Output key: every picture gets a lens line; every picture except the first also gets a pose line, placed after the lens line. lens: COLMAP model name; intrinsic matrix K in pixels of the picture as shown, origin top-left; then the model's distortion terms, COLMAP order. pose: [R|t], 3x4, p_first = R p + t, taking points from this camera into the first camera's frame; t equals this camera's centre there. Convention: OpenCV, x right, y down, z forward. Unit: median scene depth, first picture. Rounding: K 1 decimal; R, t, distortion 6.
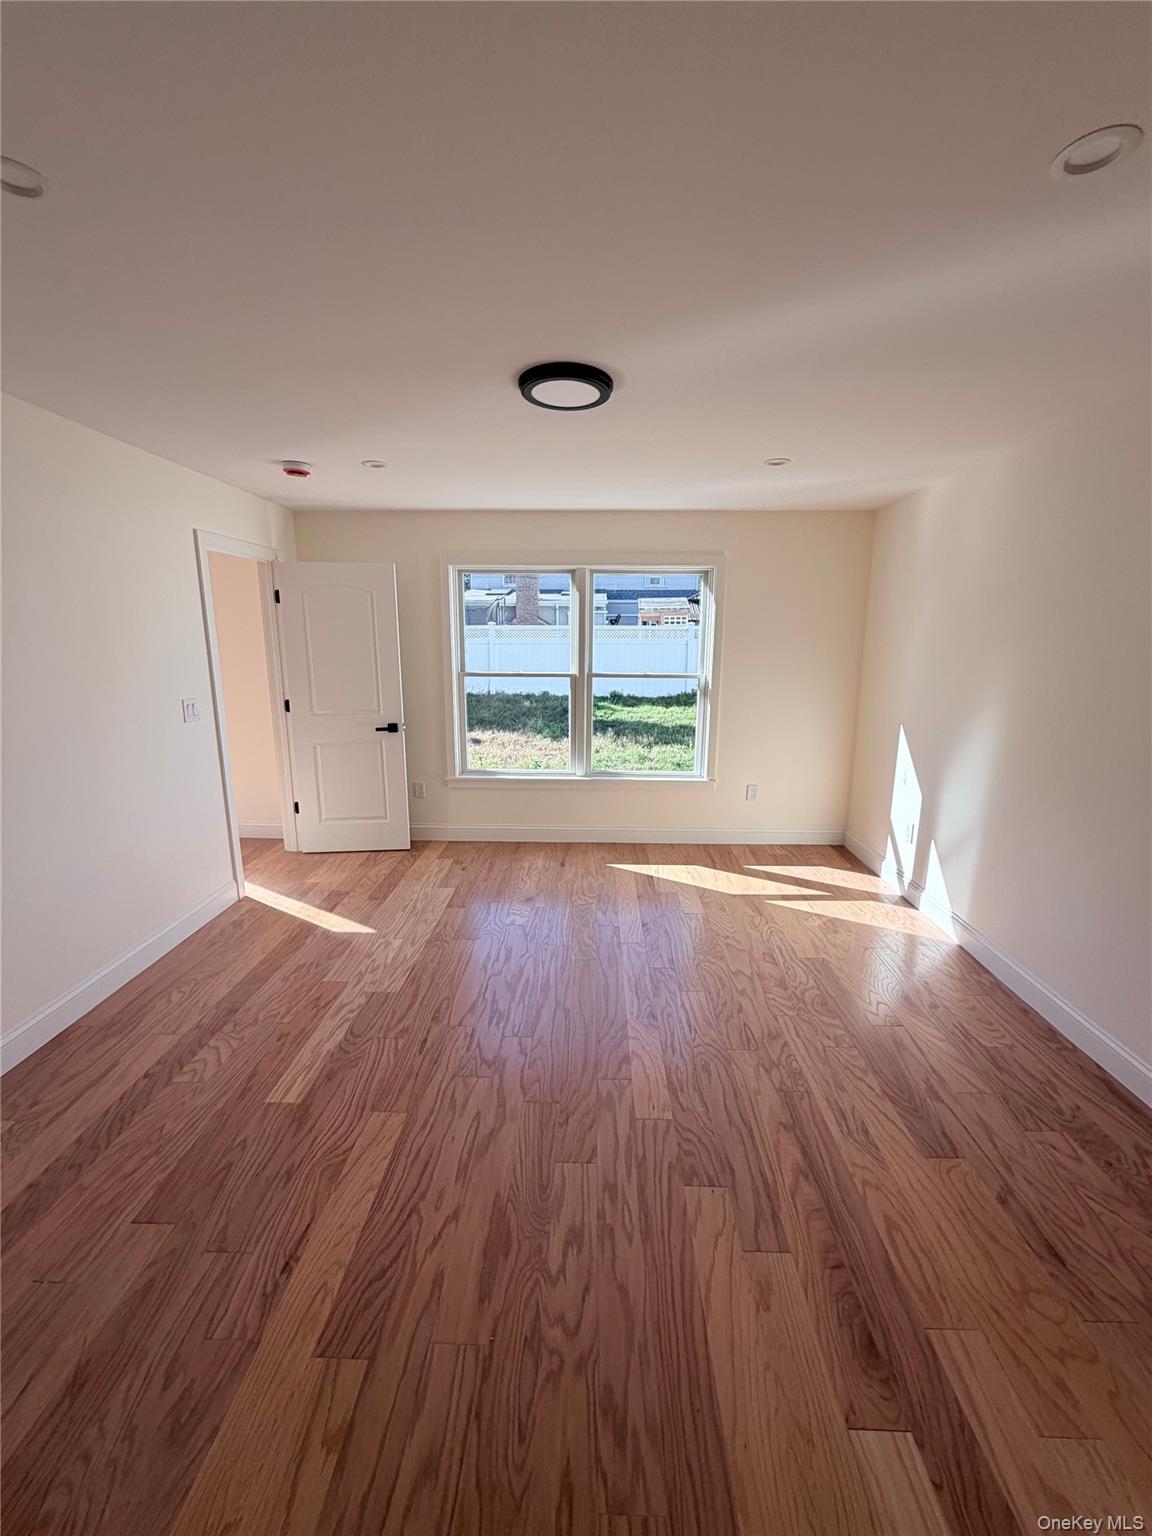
lens RADIAL K [[613.5, 0, 577.3], [0, 613.5, 765.1], [0, 0, 1]] dist [-0.000813, -0.000098]
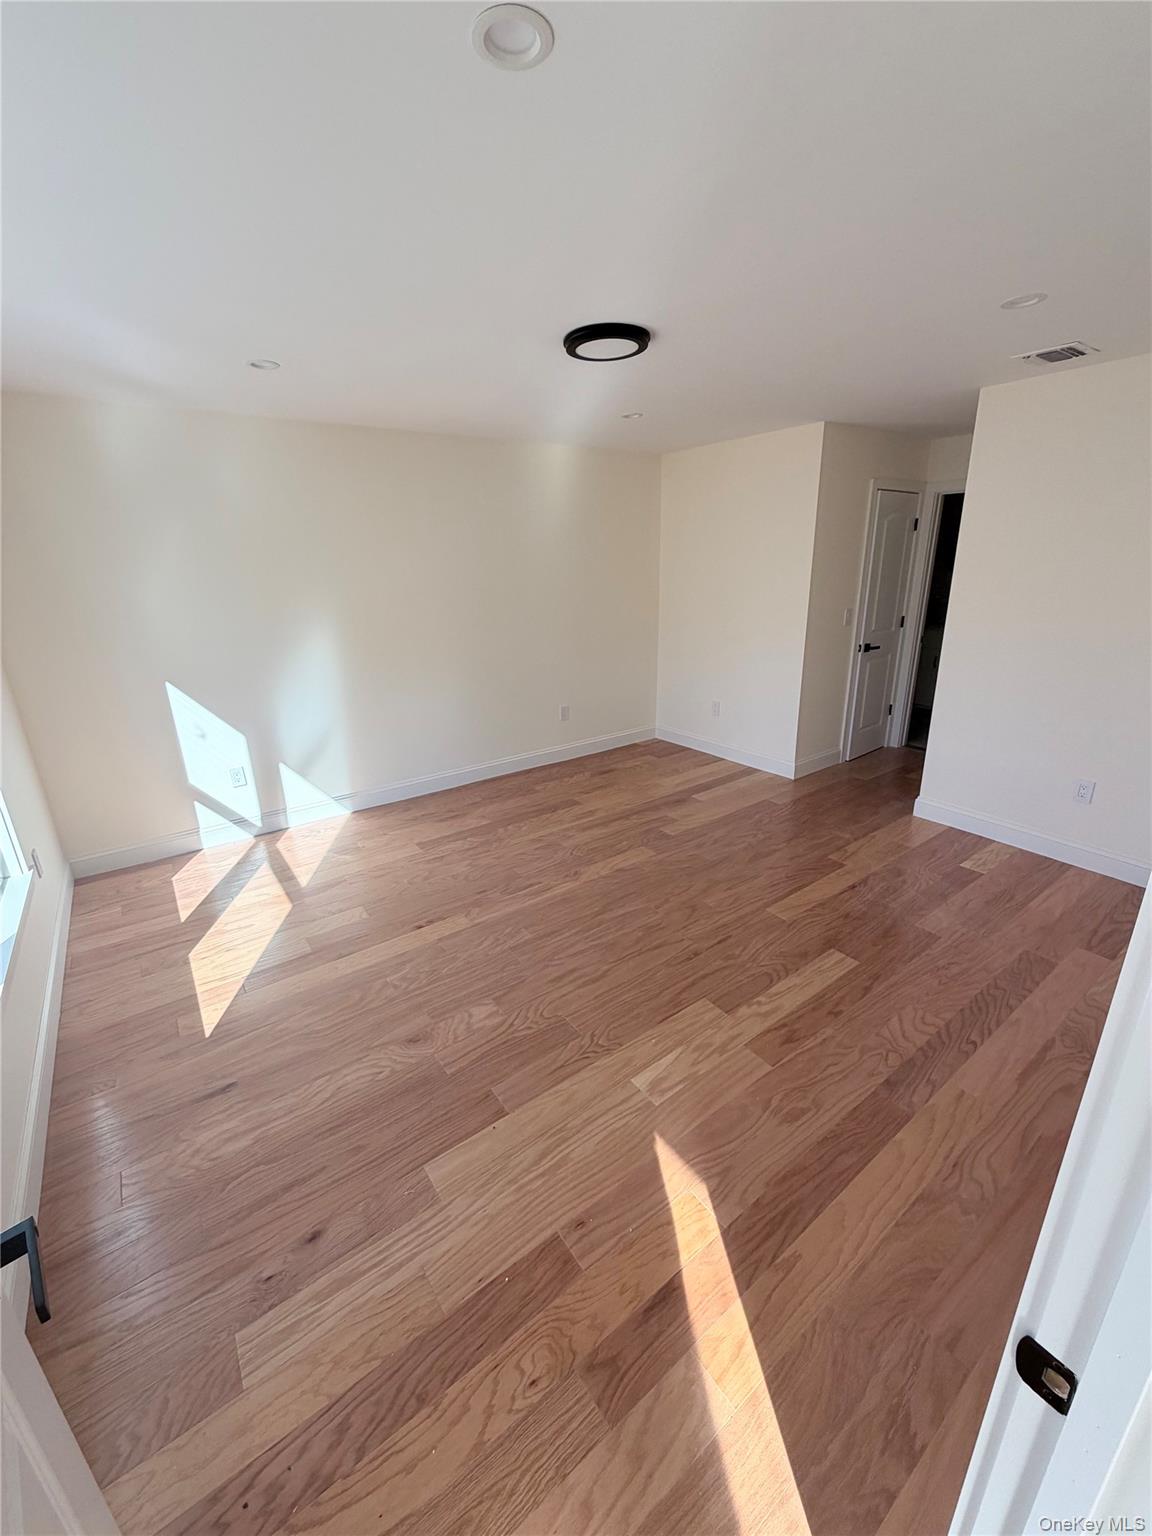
lens RADIAL K [[613.5, 0, 577.3], [0, 613.5, 765.1], [0, 0, 1]] dist [-0.000813, -0.000098]
pose [[-0.613022, -0.244238, 0.751367, -0.741123], [0.183866, 0.880803, 0.436324, -0.327364], [-0.768373, 0.405627, -0.495045, 1.407258]]
